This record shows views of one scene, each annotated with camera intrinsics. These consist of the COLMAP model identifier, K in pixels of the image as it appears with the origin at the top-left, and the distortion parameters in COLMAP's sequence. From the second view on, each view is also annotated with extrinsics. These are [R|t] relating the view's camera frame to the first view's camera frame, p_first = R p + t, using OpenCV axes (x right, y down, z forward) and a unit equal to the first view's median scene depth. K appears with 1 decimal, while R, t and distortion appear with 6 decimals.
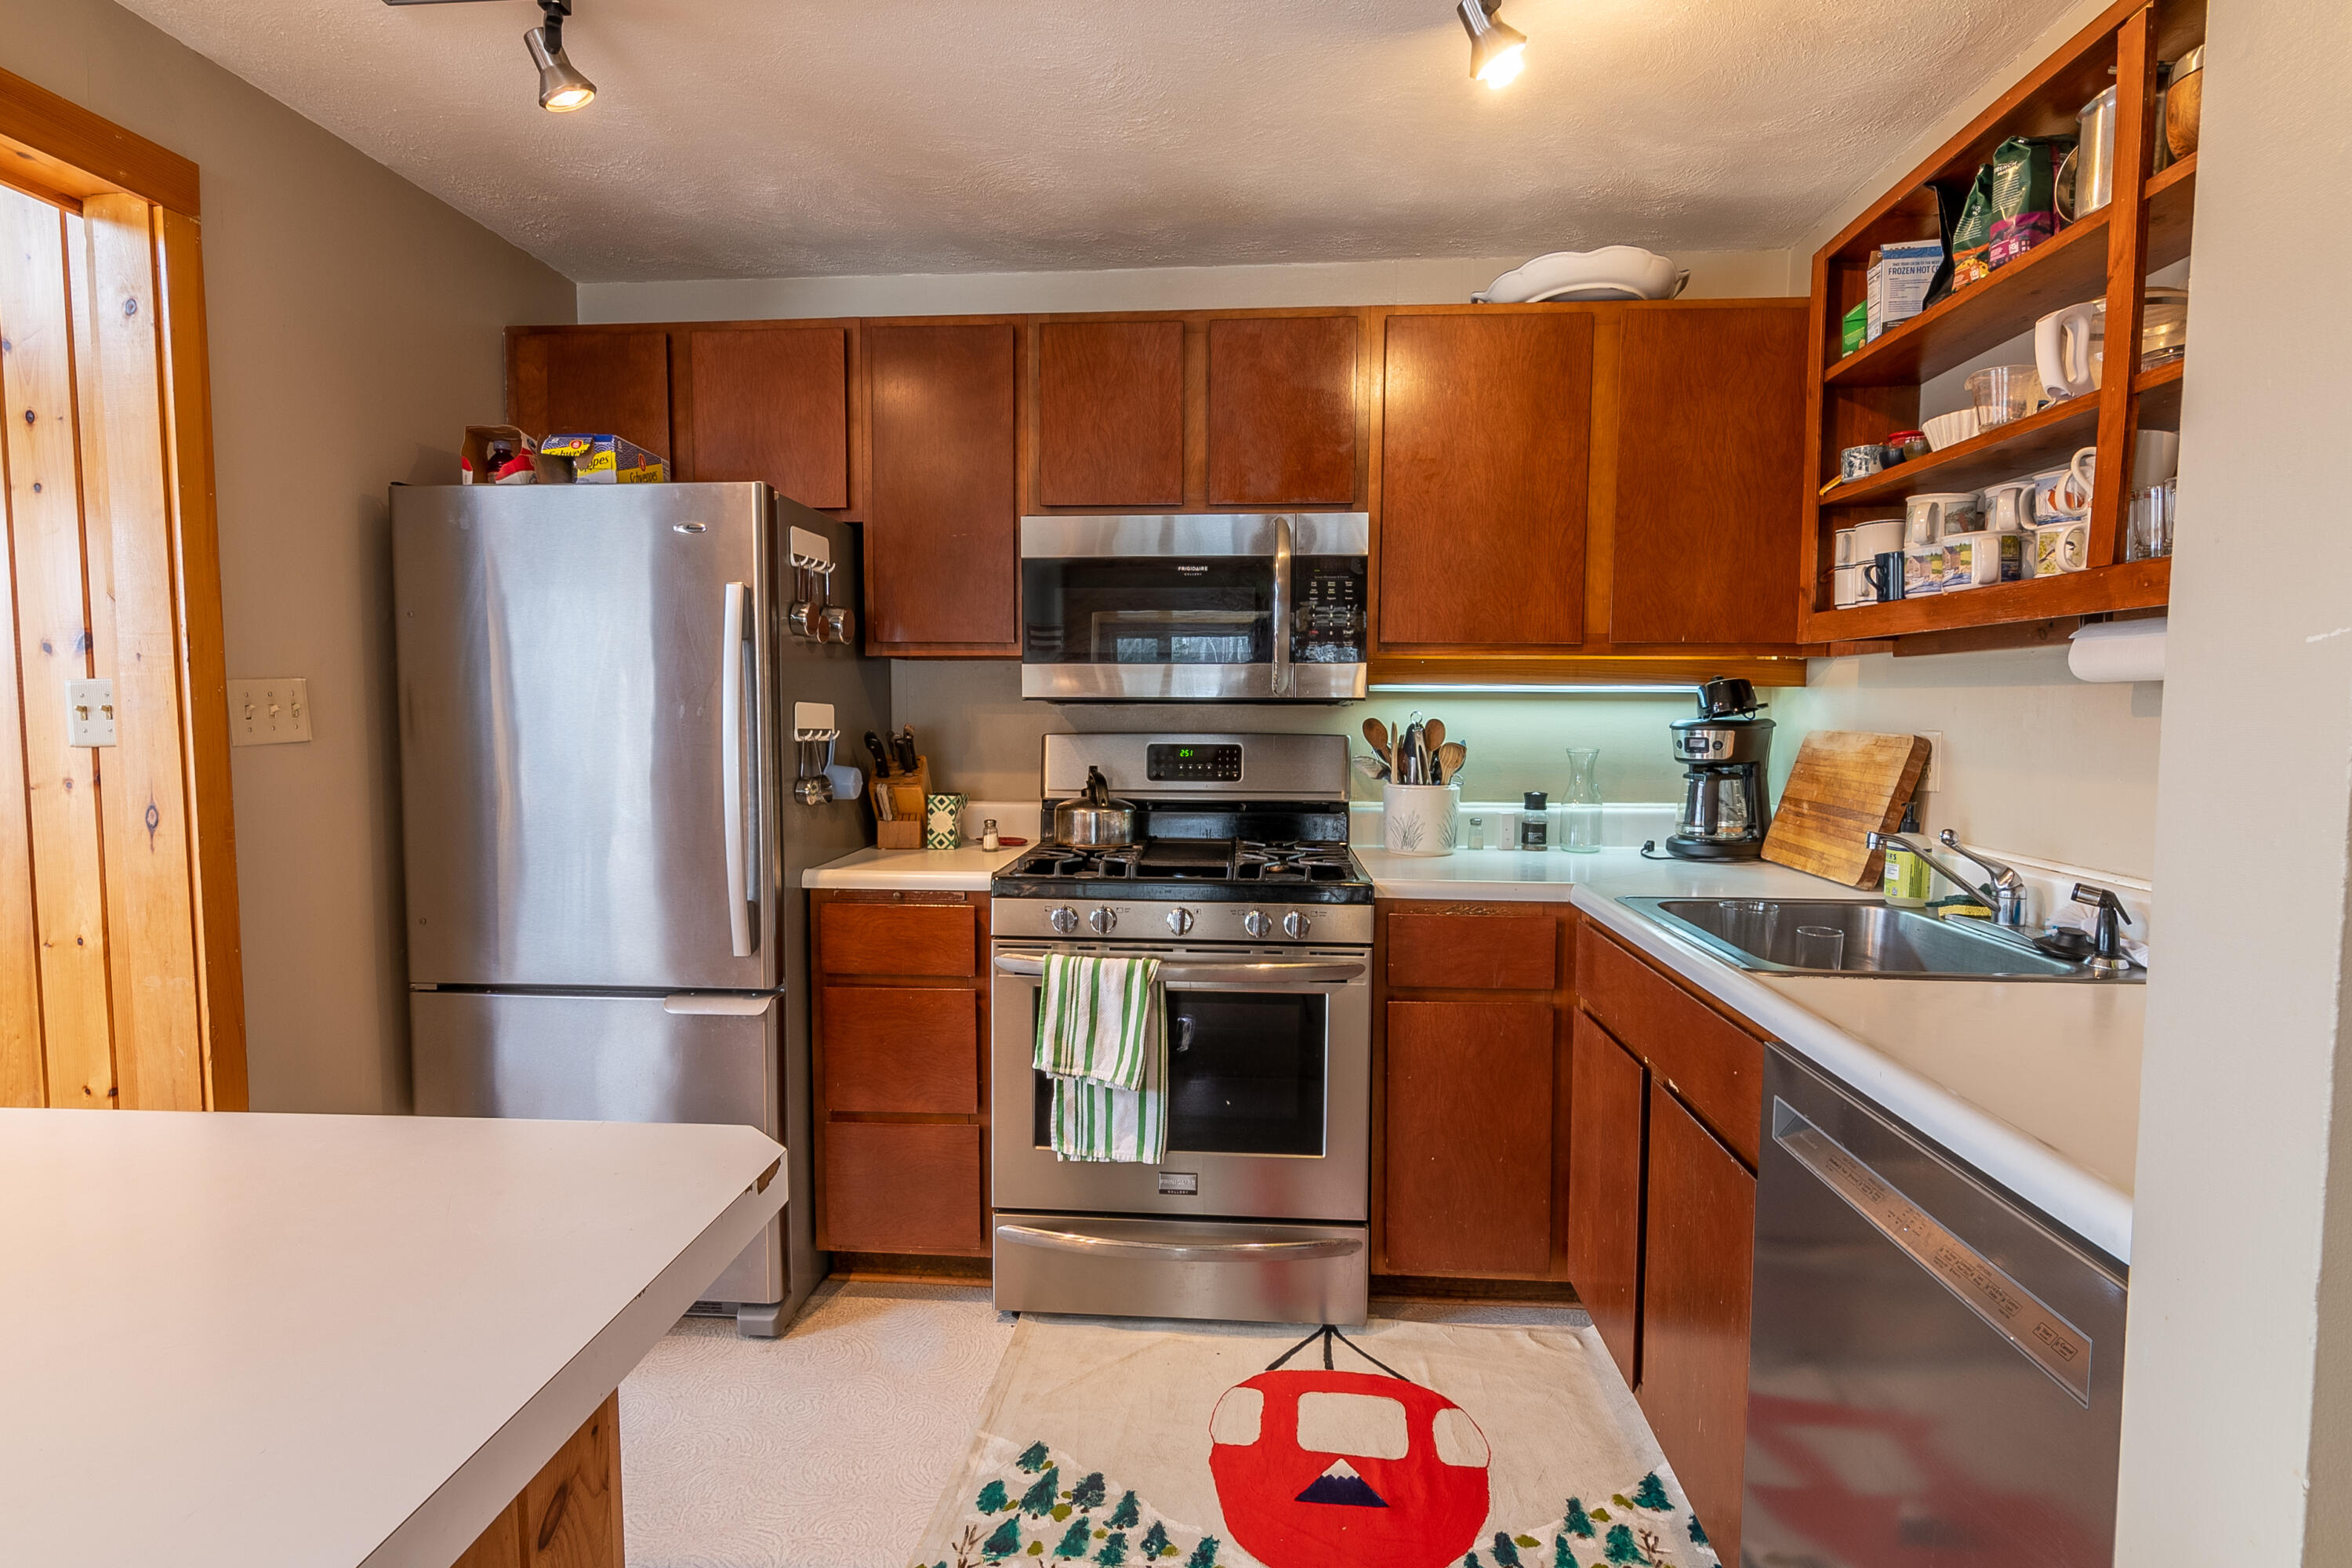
lens RADIAL K [[1147.2, 0, 1156.0], [0, 1147.2, 780.7], [0, 0, 1]] dist [-0.001583, 0.003574]
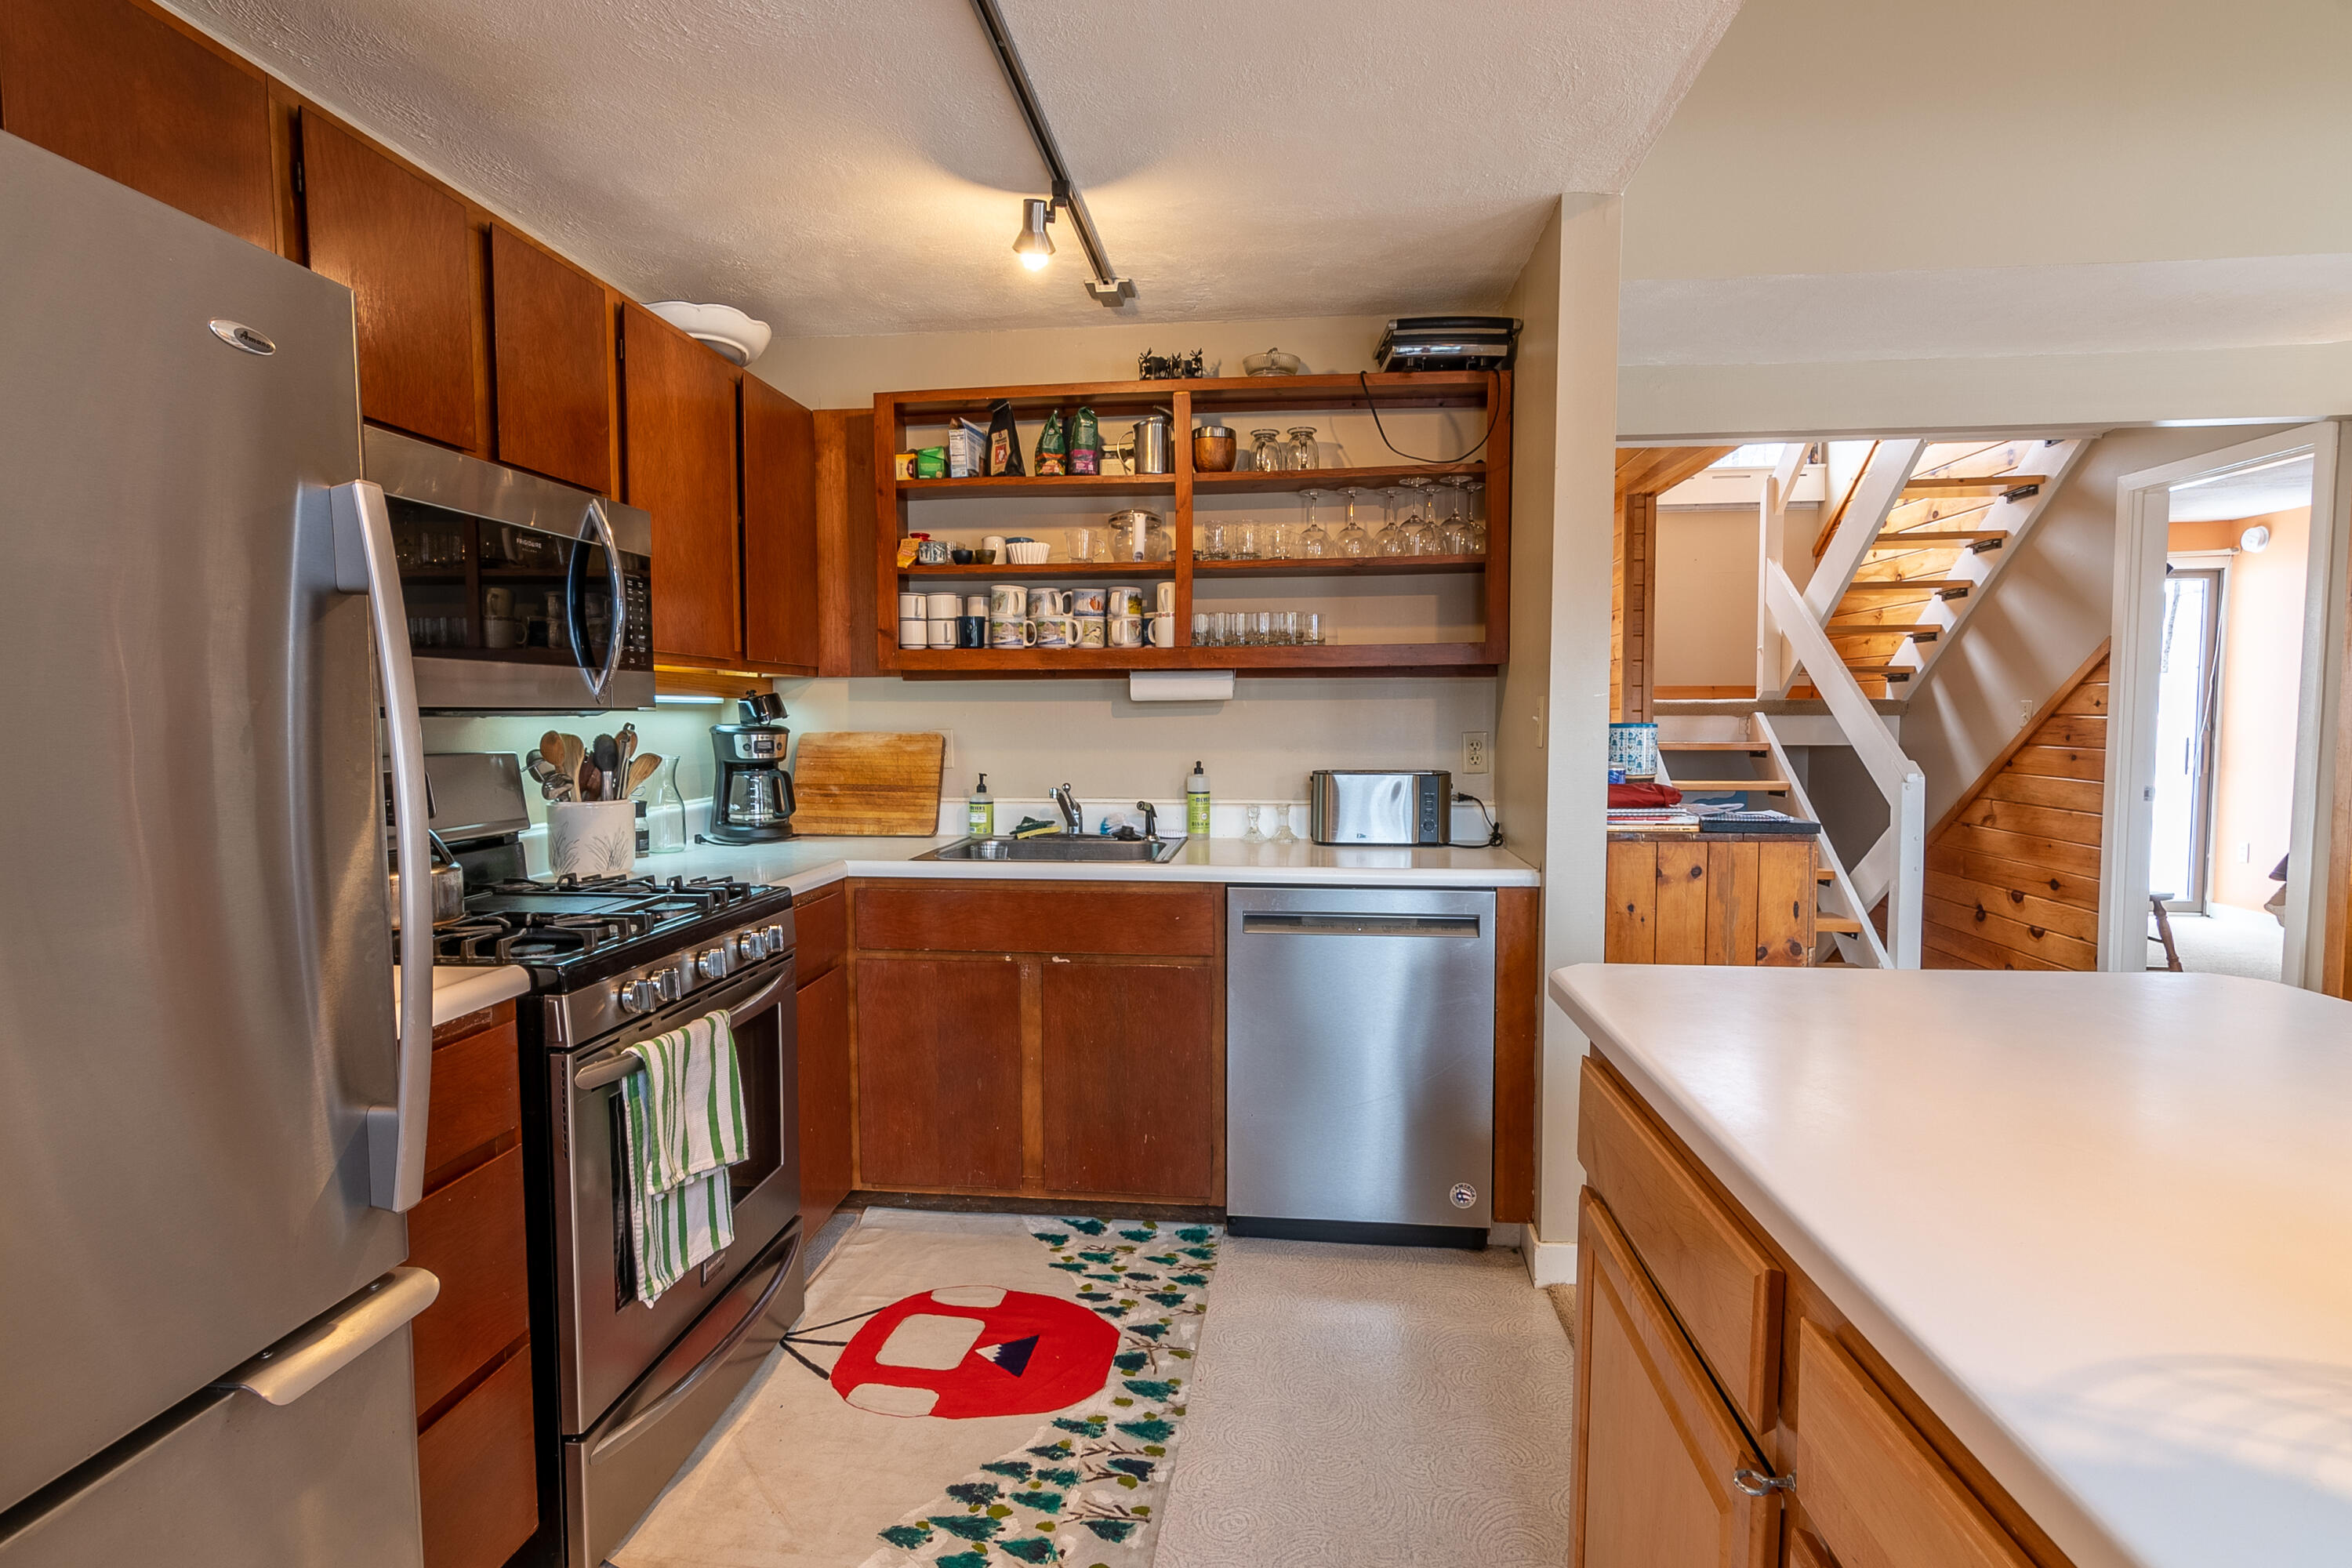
lens RADIAL K [[1147.2, 0, 1157.5], [0, 1147.2, 777.9], [0, 0, 1]] dist [-0.001583, 0.003574]
pose [[0.048762, -0.060806, 0.996958, -0.975490], [0.069863, 0.995908, 0.057325, -0.052953], [-0.996364, 0.066855, 0.052810, 0.710912]]
